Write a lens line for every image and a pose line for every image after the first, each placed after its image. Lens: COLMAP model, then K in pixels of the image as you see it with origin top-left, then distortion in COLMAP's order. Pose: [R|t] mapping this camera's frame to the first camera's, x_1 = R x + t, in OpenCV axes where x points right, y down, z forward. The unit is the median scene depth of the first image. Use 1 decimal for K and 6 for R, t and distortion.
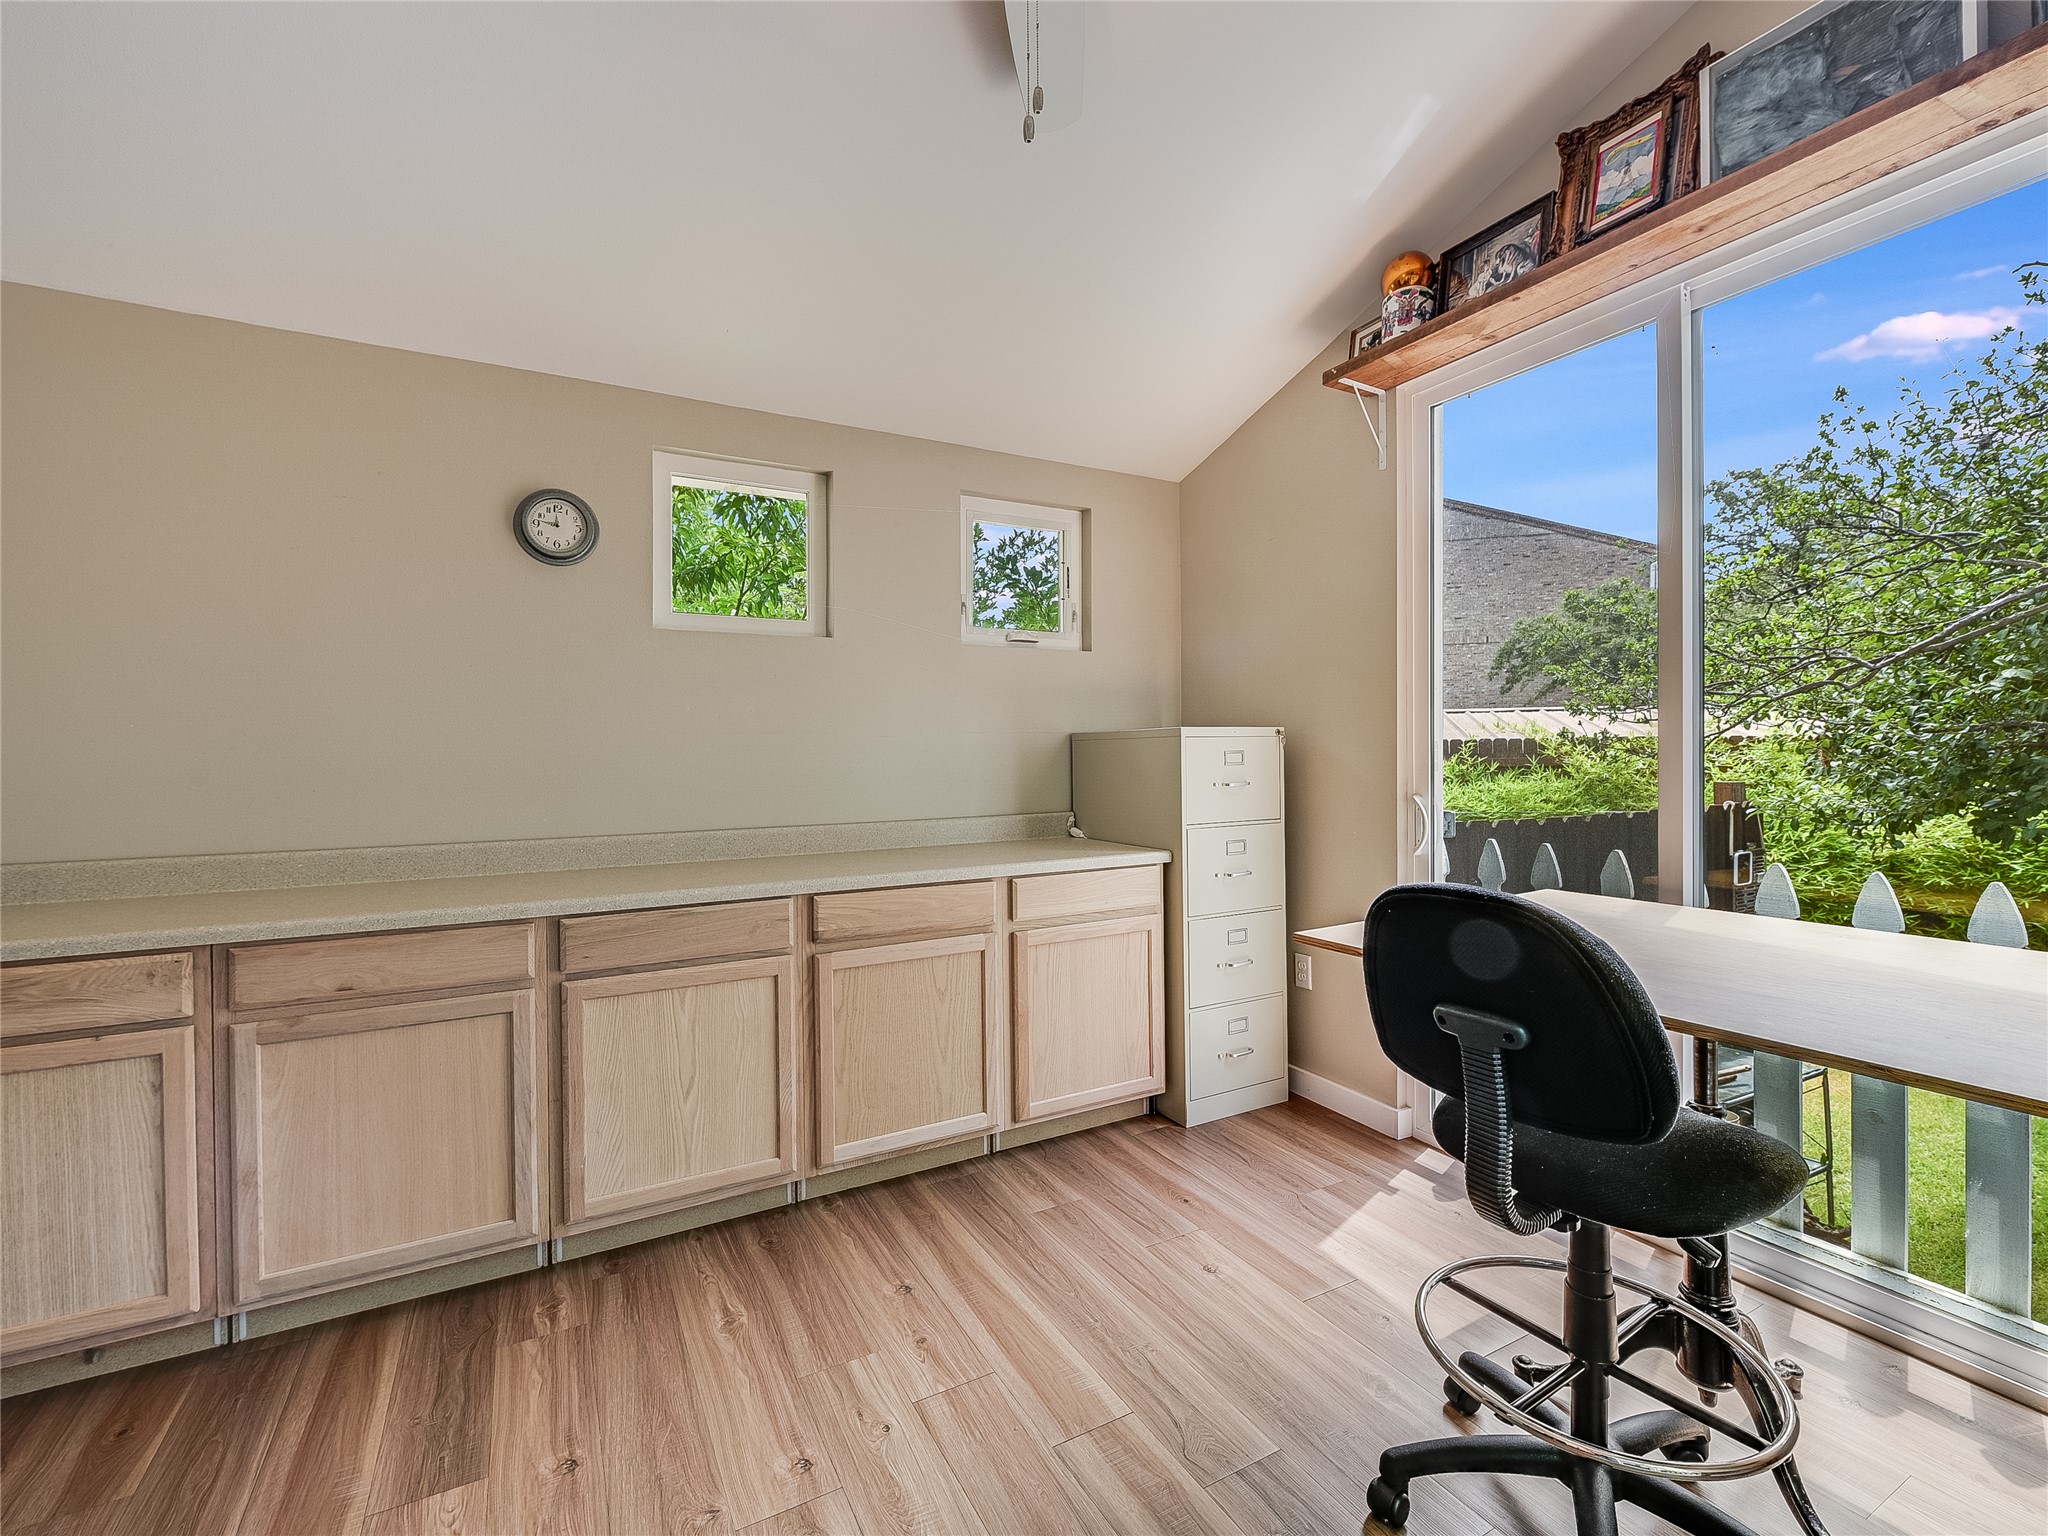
lens RADIAL K [[899.6, 0, 1025.7], [0, 899.6, 762.4], [0, 0, 1]] dist [-0.011881, 0.000302]
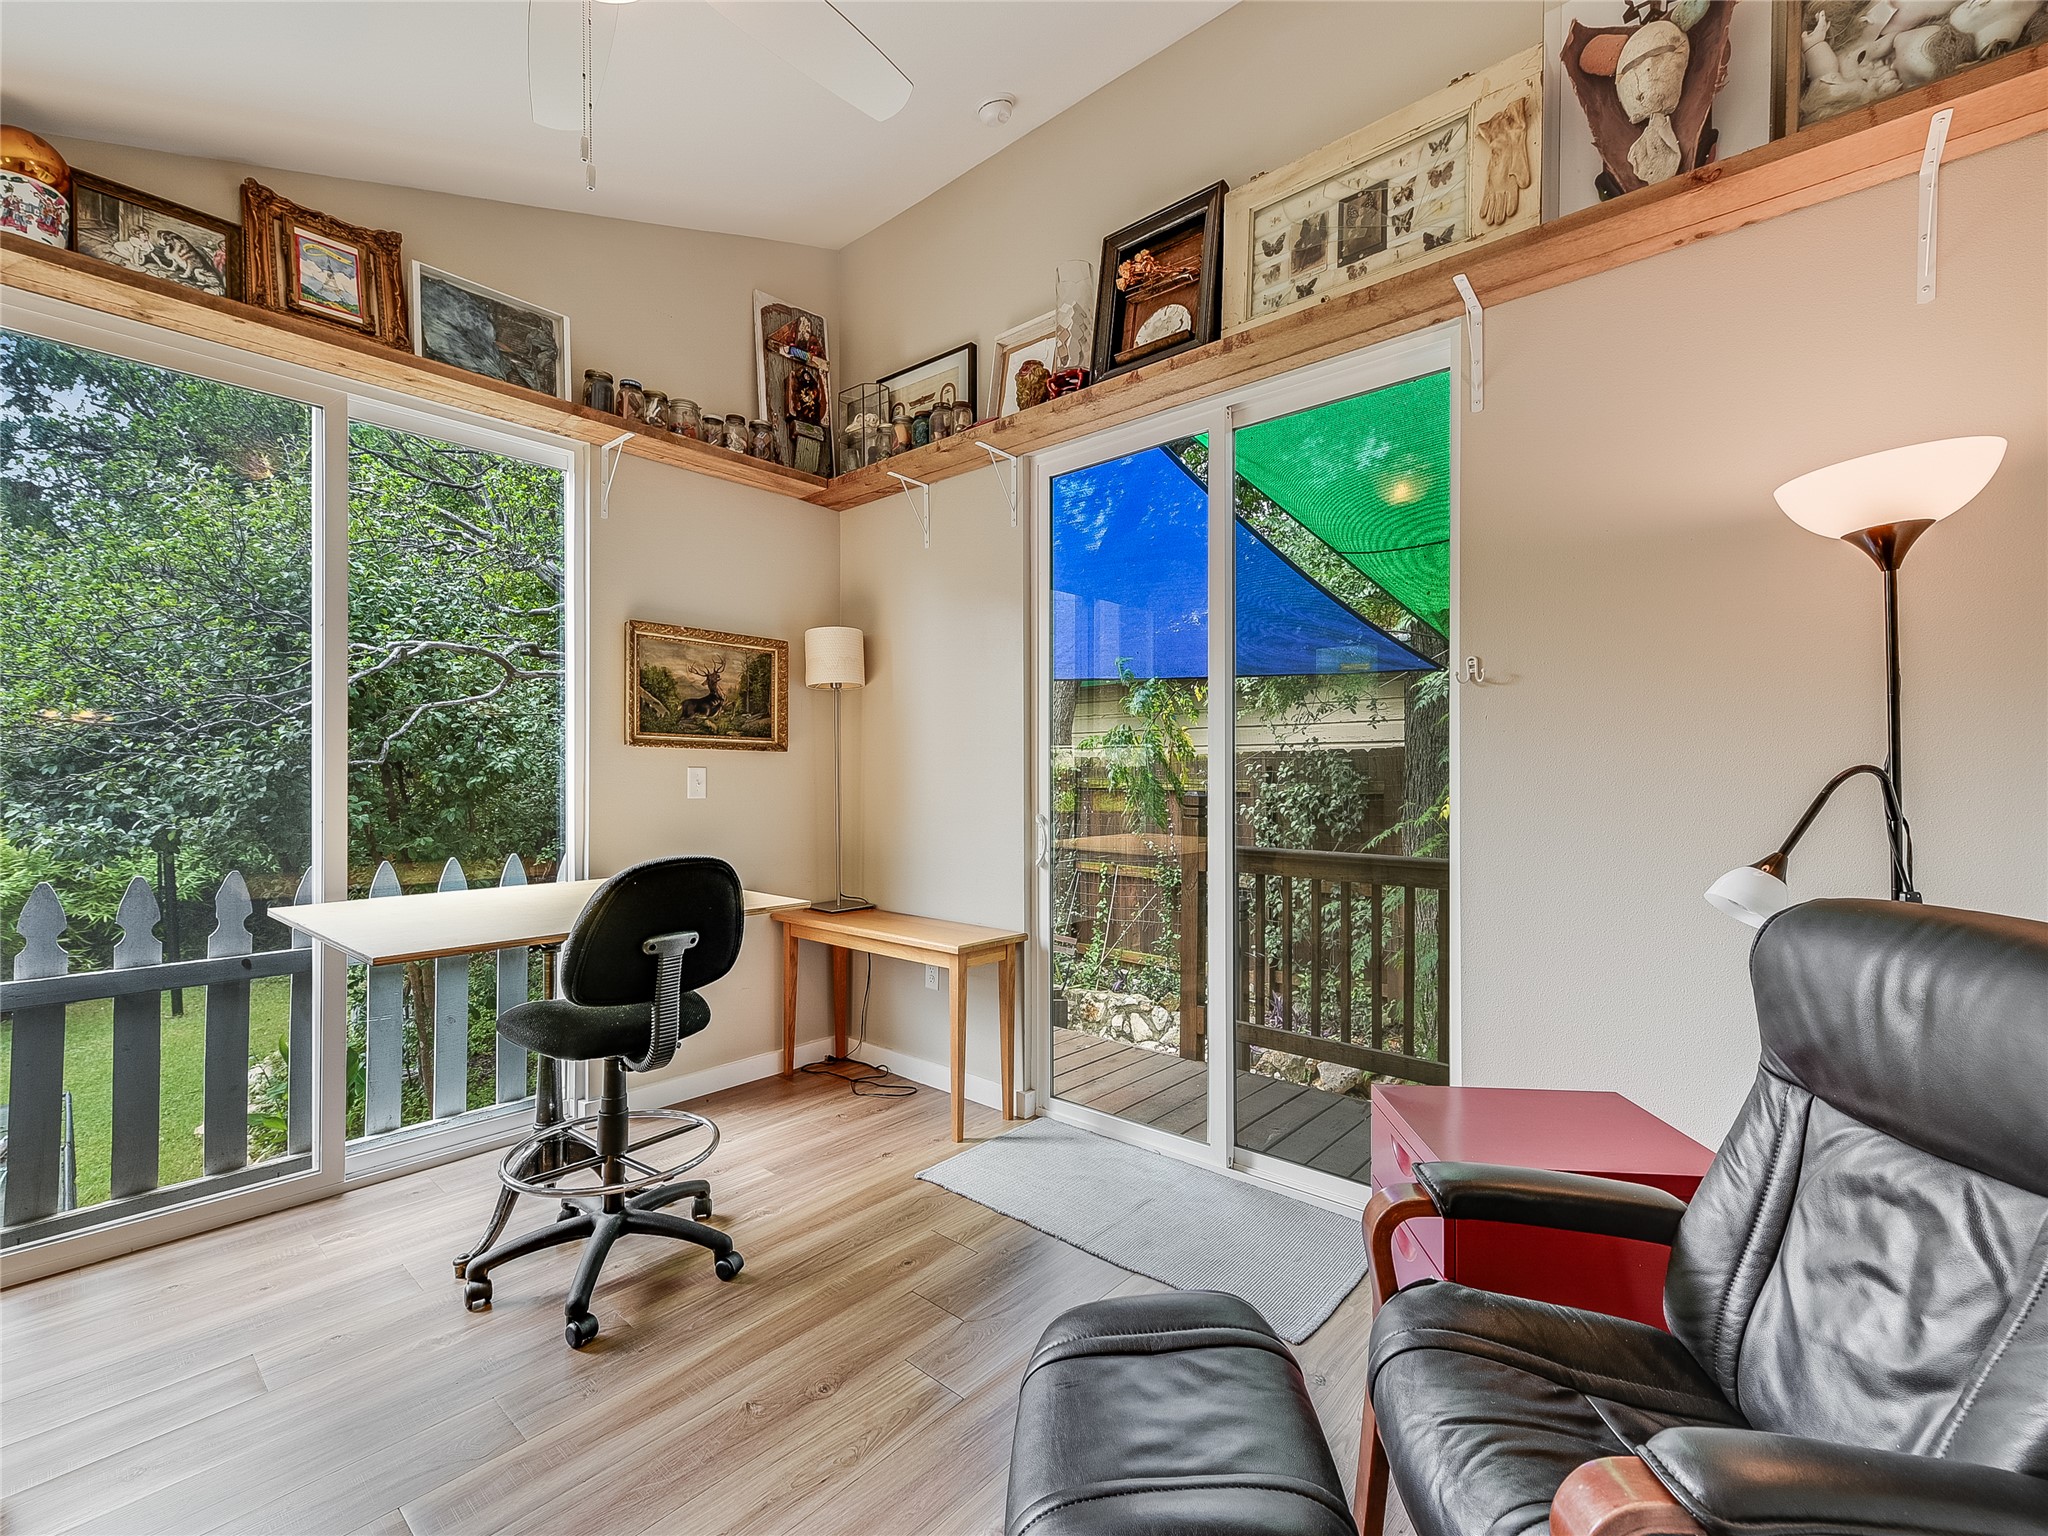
lens RADIAL K [[899.6, 0, 1031.9], [0, 899.6, 768.3], [0, 0, 1]] dist [-0.011881, 0.000302]
pose [[-0.341267, 0.013475, 0.939870, -0.716867], [0.003651, 0.999909, -0.013010, -0.001222], [-0.939959, -0.001008, -0.341285, 0.527714]]
